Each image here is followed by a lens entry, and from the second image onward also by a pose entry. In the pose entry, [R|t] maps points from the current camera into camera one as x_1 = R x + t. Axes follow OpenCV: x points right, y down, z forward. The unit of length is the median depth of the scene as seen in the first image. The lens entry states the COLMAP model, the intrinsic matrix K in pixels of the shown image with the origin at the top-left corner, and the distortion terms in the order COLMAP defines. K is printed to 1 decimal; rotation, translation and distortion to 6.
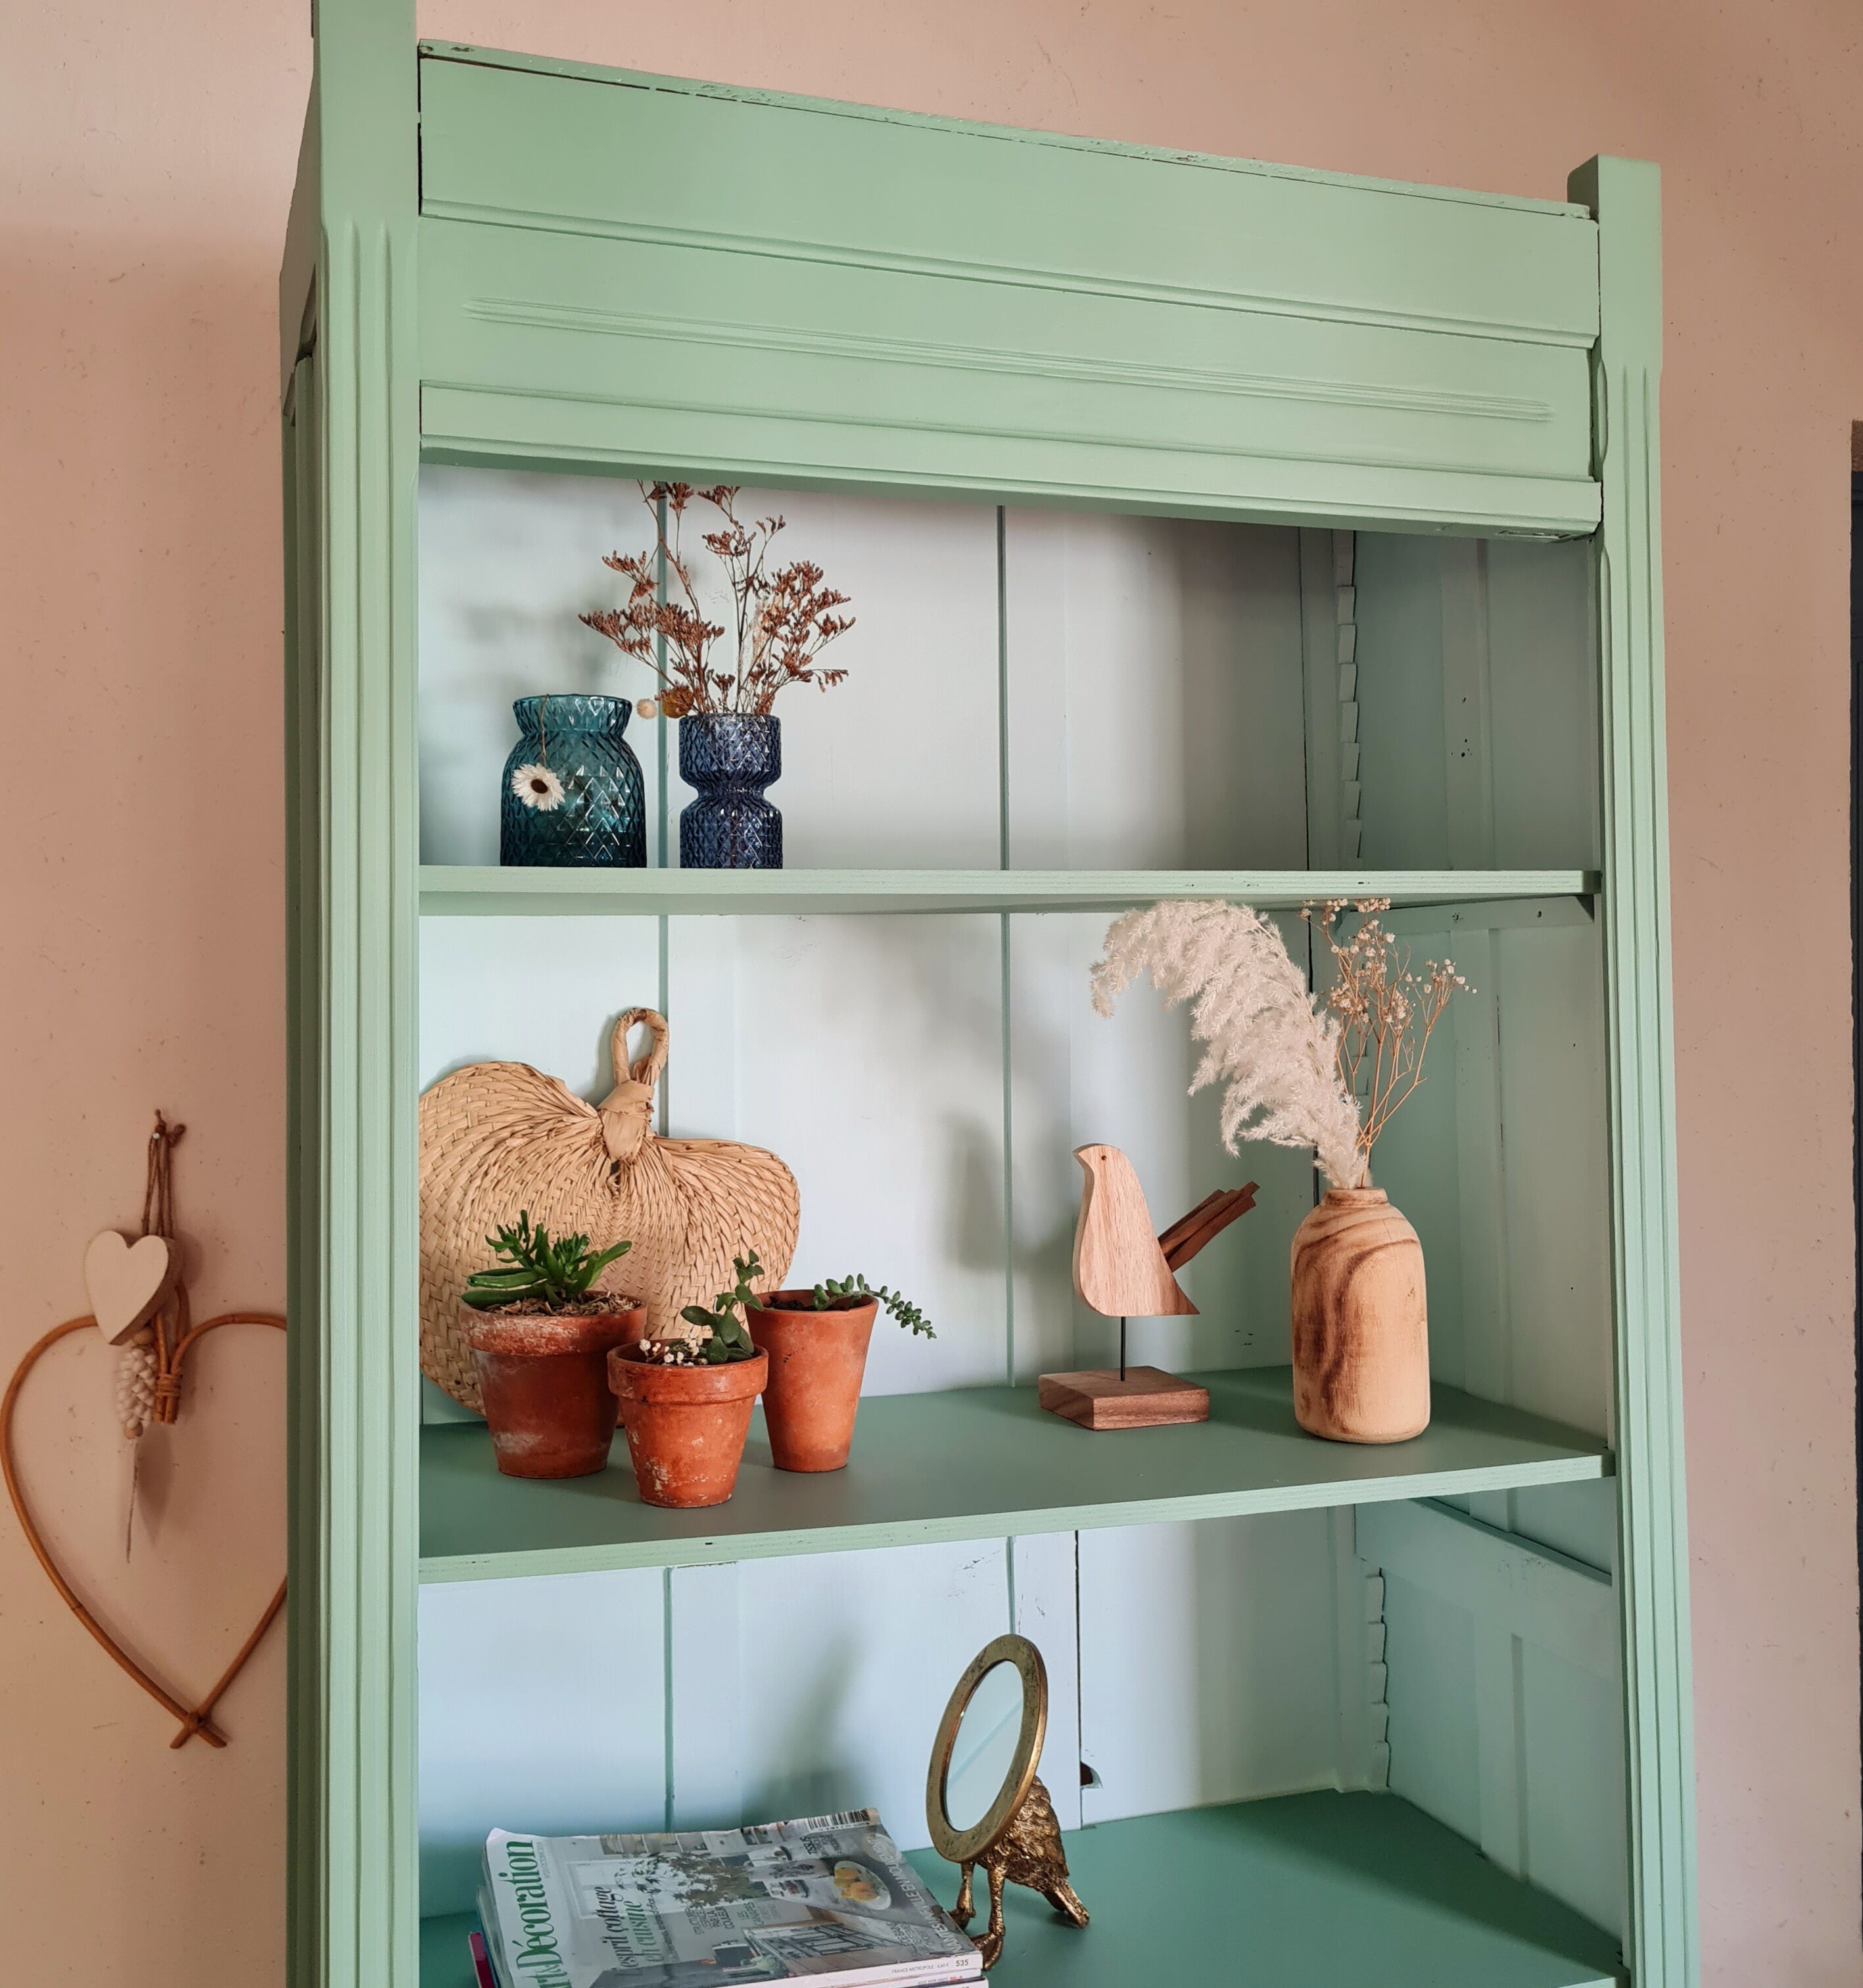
lens RADIAL K [[2017.8, 0, 869.1], [0, 2017.8, 969.3], [0, 0, 1]] dist [0.038903, 0.000355]
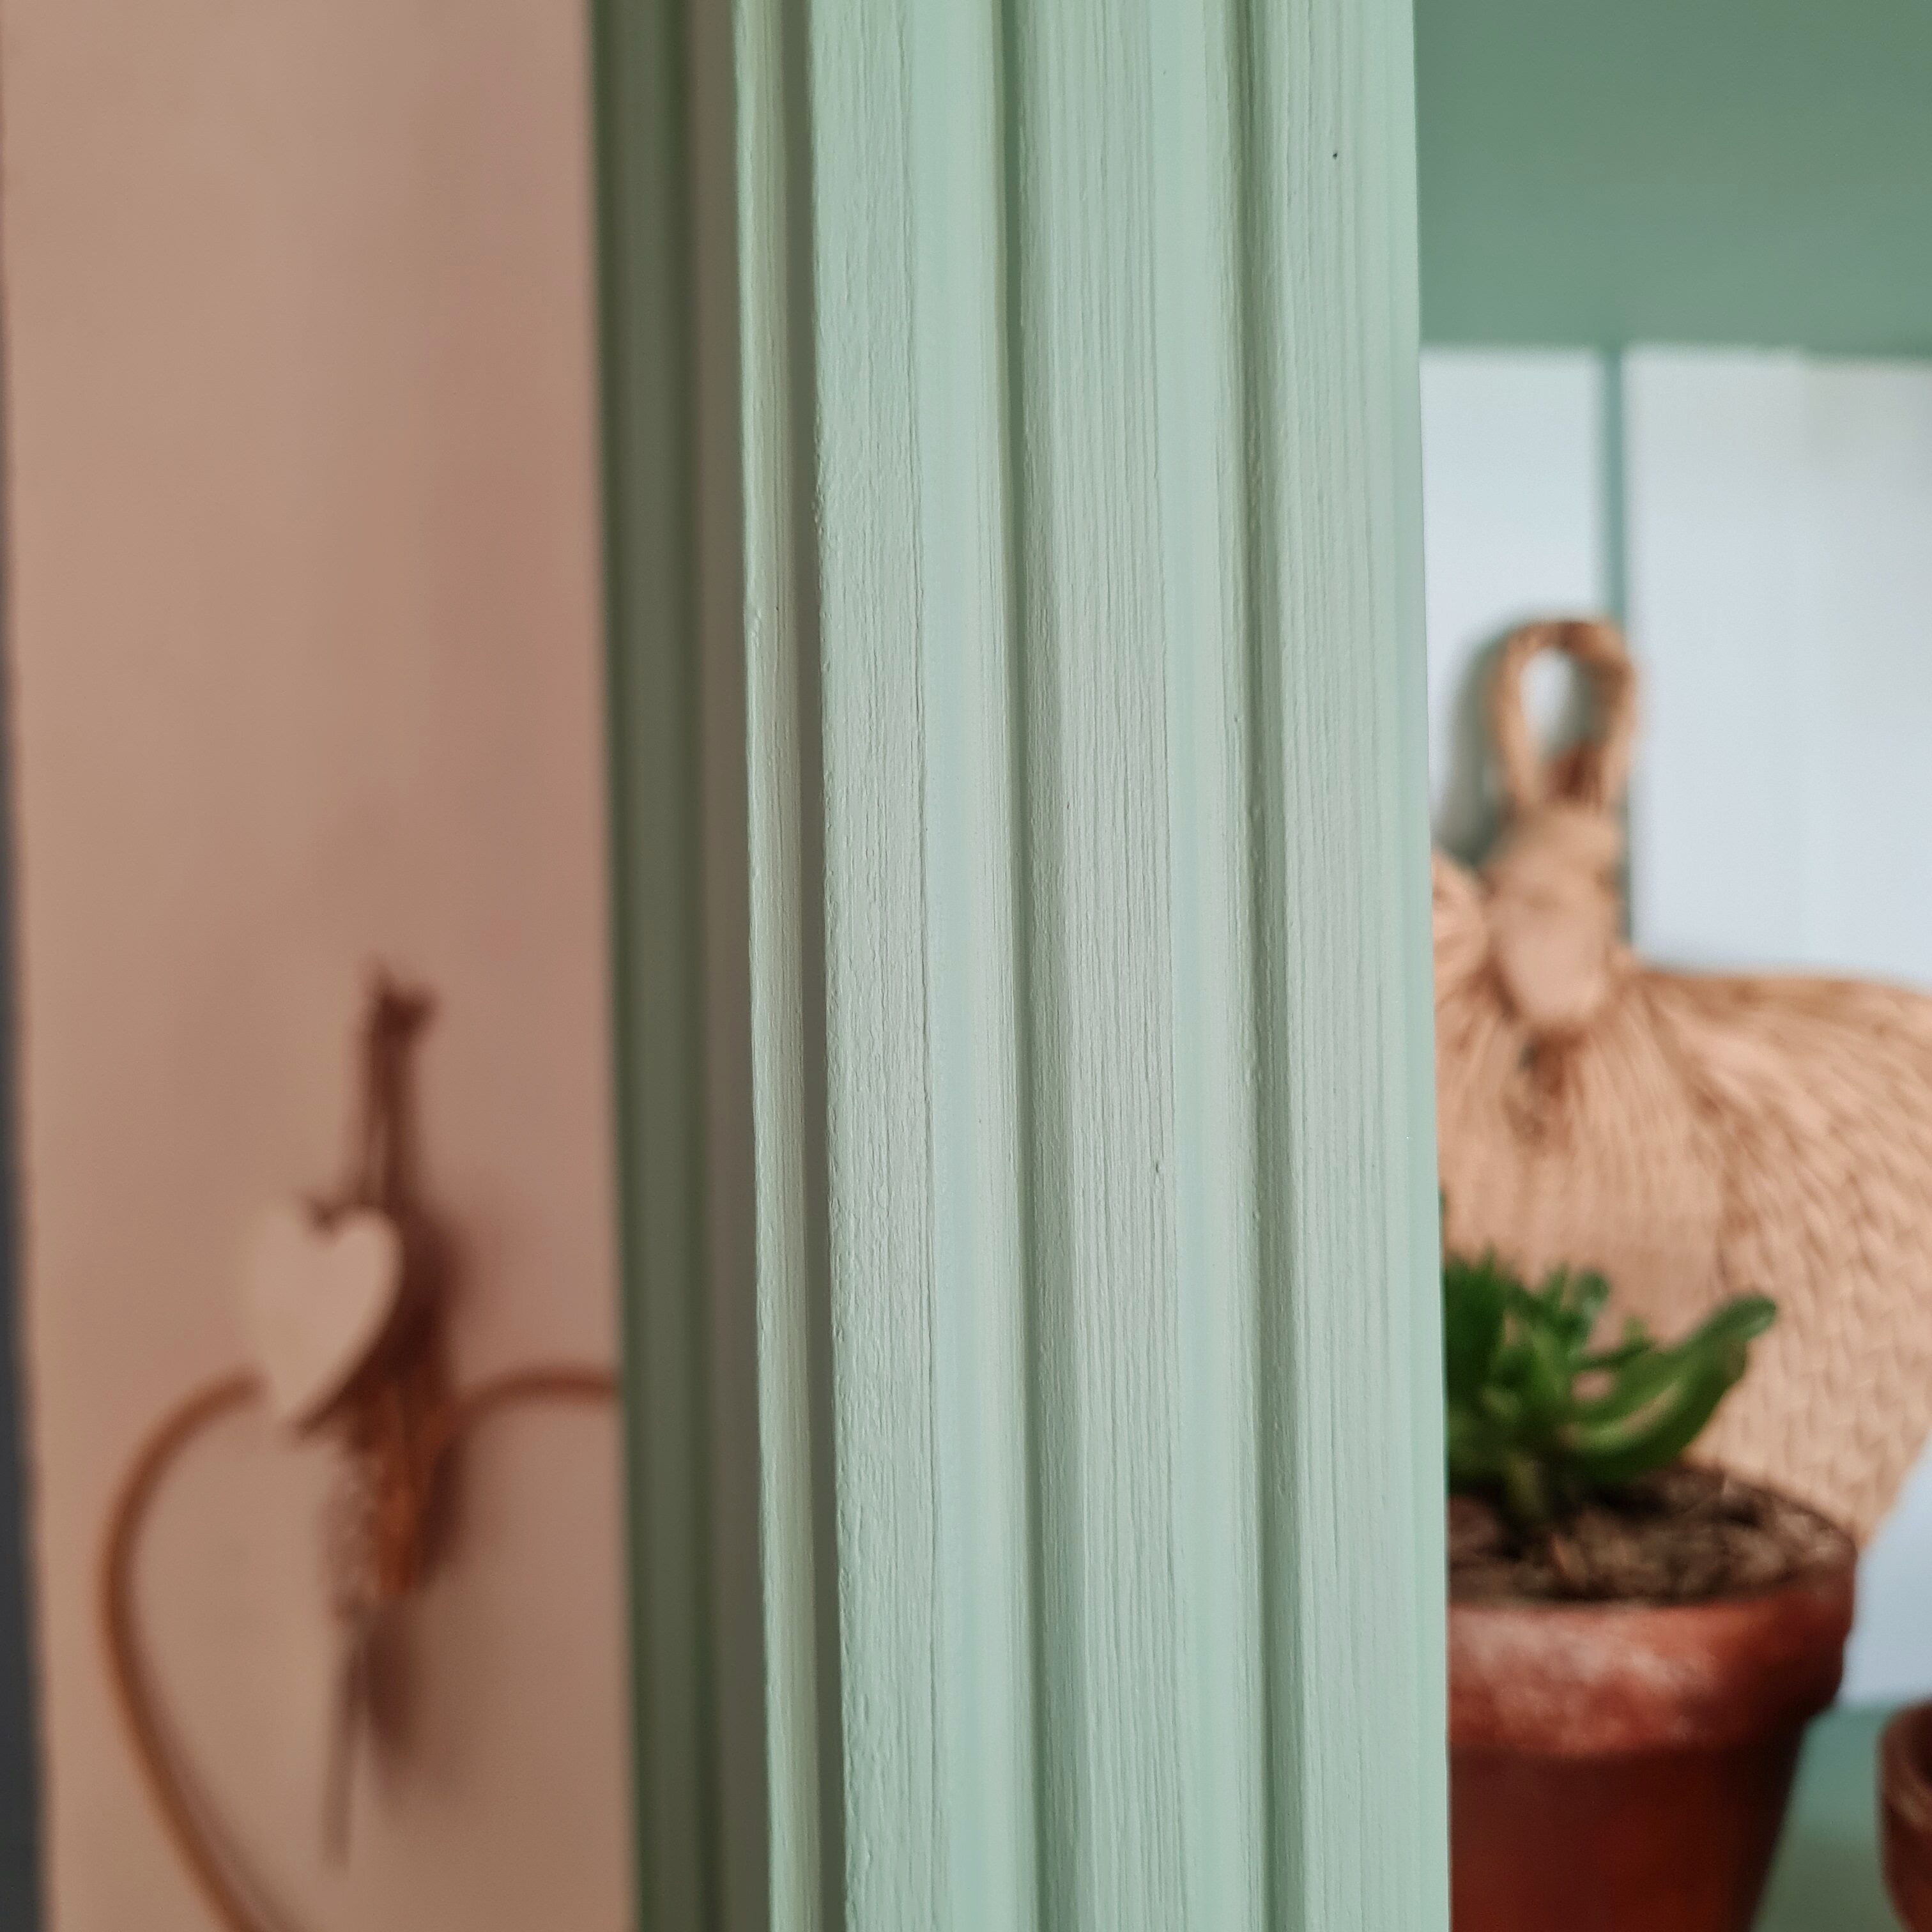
lens RADIAL K [[2019.6, 0, 966.0], [0, 2019.6, 966.0], [0, 0, 1]] dist [-0.052086, -0.004690]
pose [[0.991562, -0.007870, -0.129396, -0.186902], [0.010382, 0.999770, 0.018752, 0.080442], [0.129219, -0.019937, 0.991416, 0.687774]]
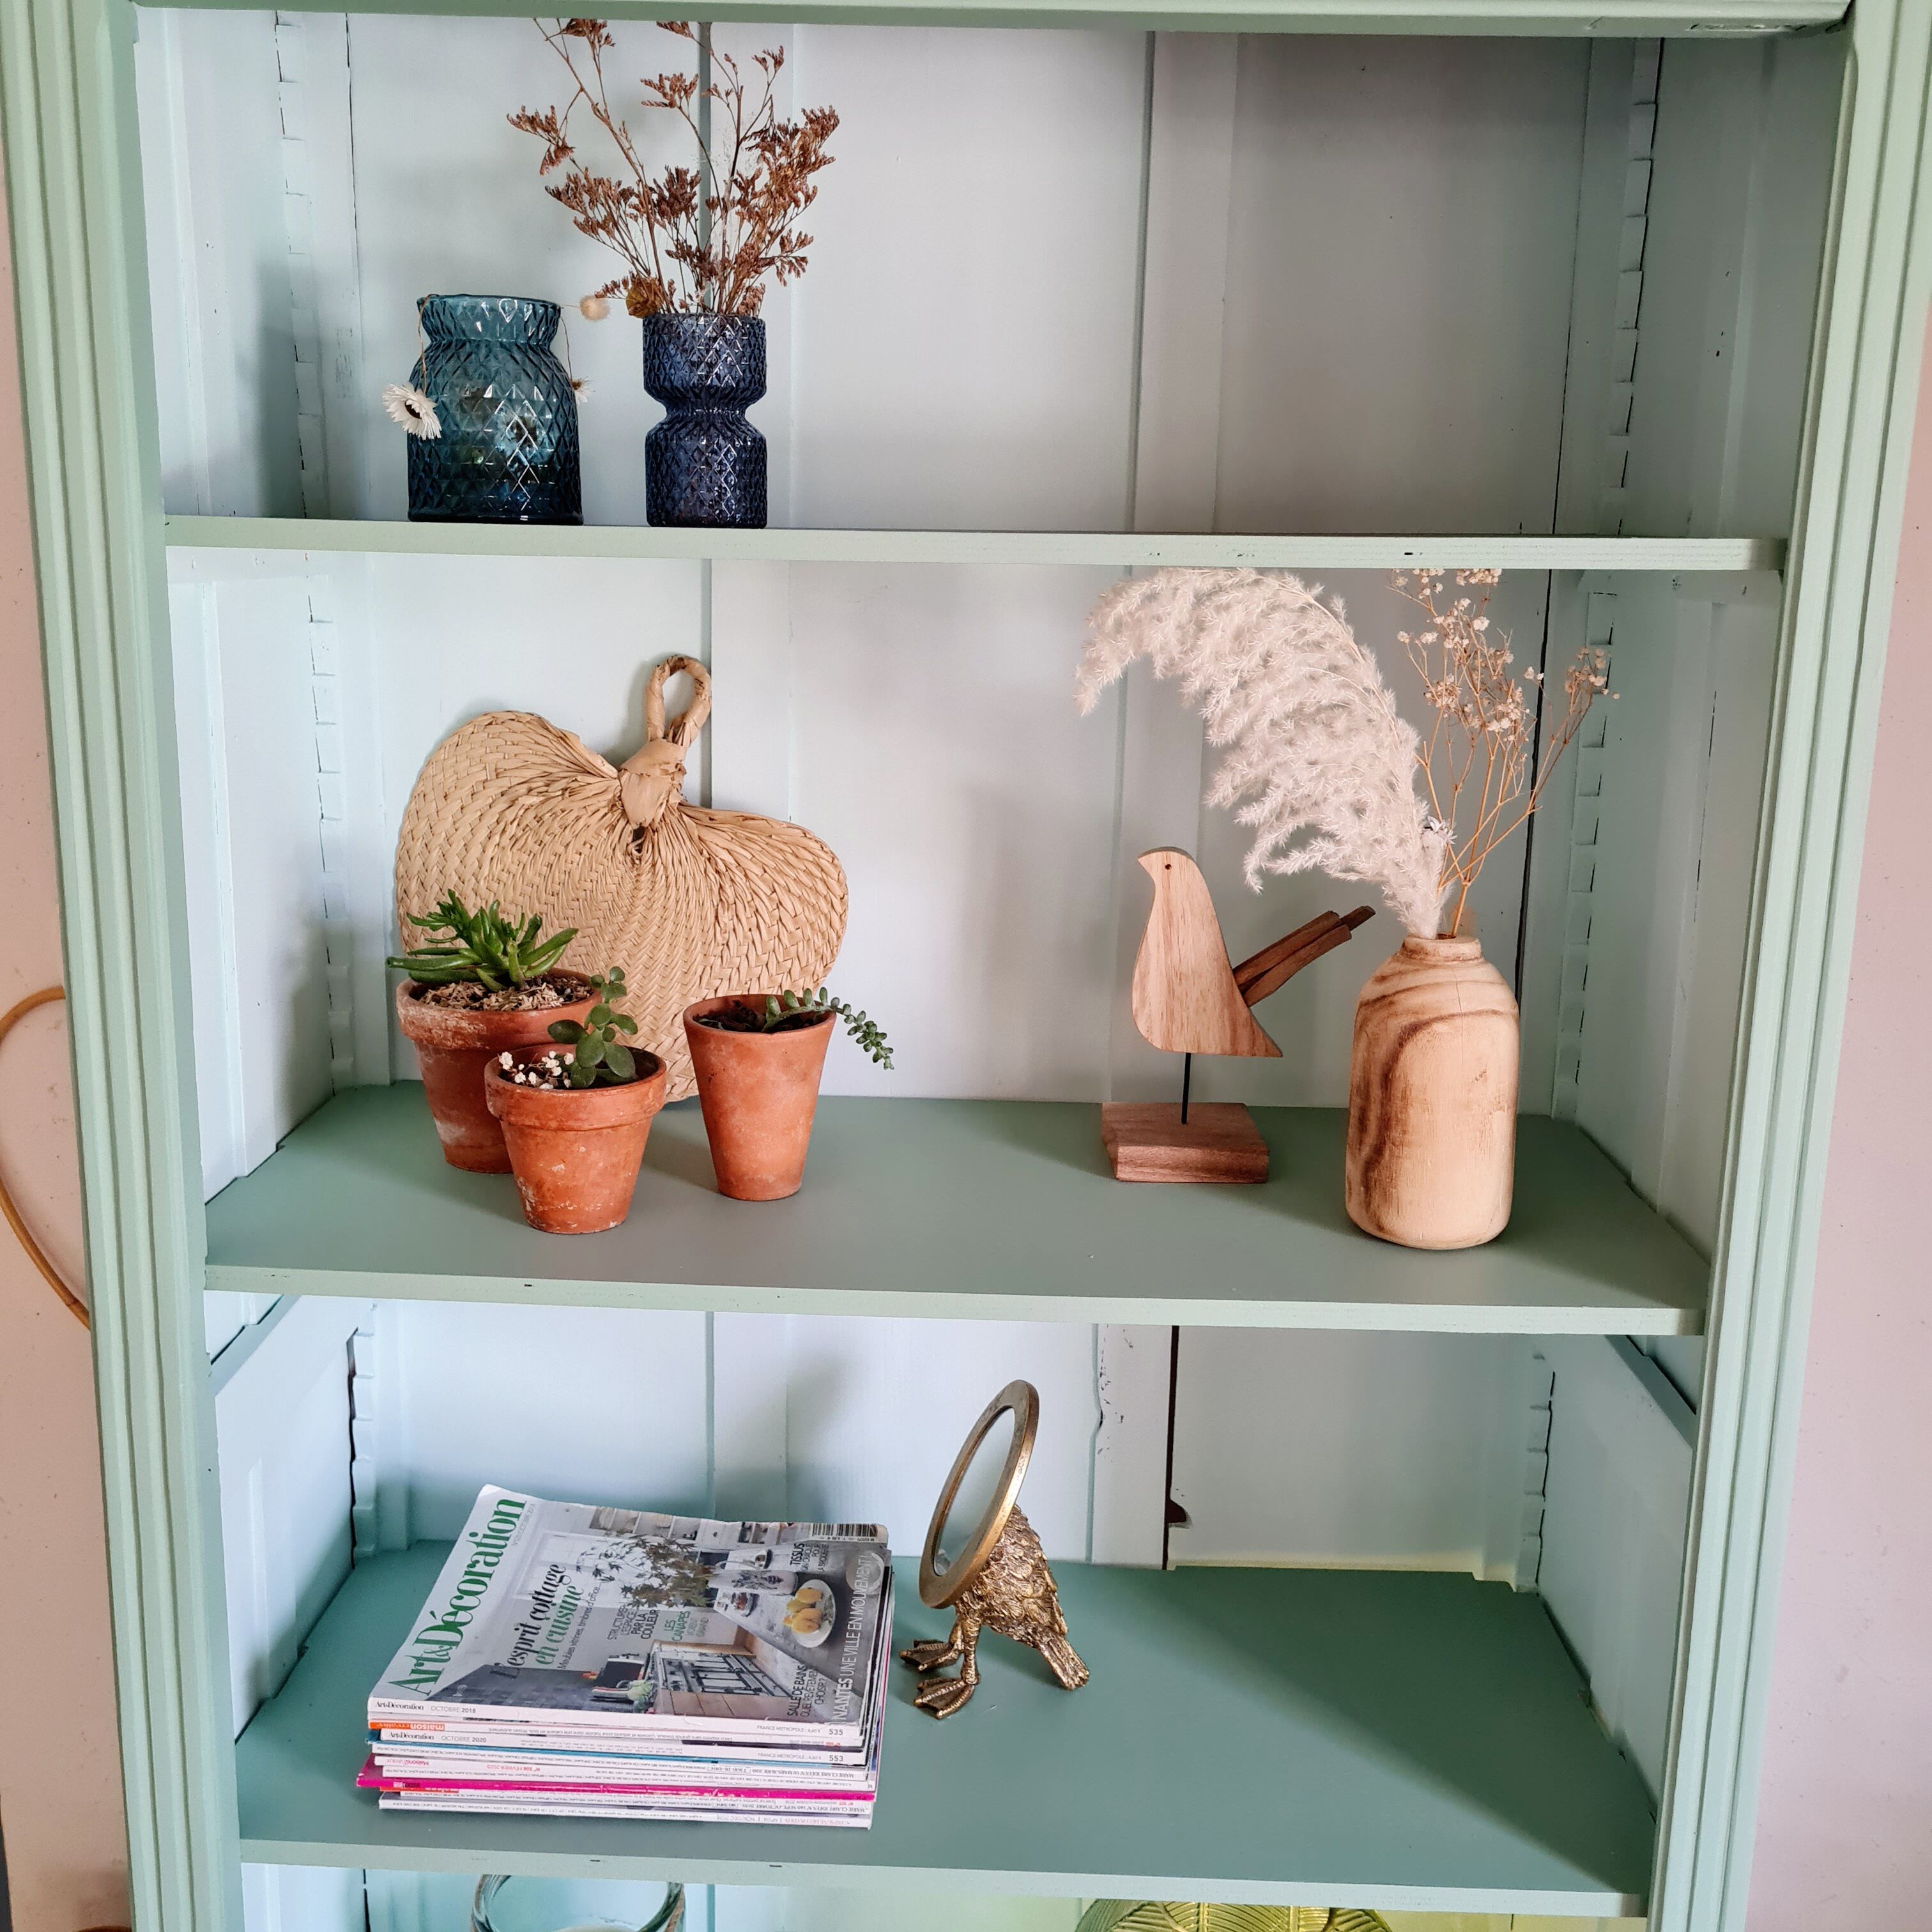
lens RADIAL K [[1954.5, 0, 957.2], [0, 1954.5, 958.9], [0, 0, 1]] dist [0.039593, -0.003335]
pose [[0.947727, 0.096015, -0.304295, 0.300875], [-0.025502, 0.973394, 0.227713, -0.054385], [0.318063, -0.208050, 0.924960, 0.233046]]
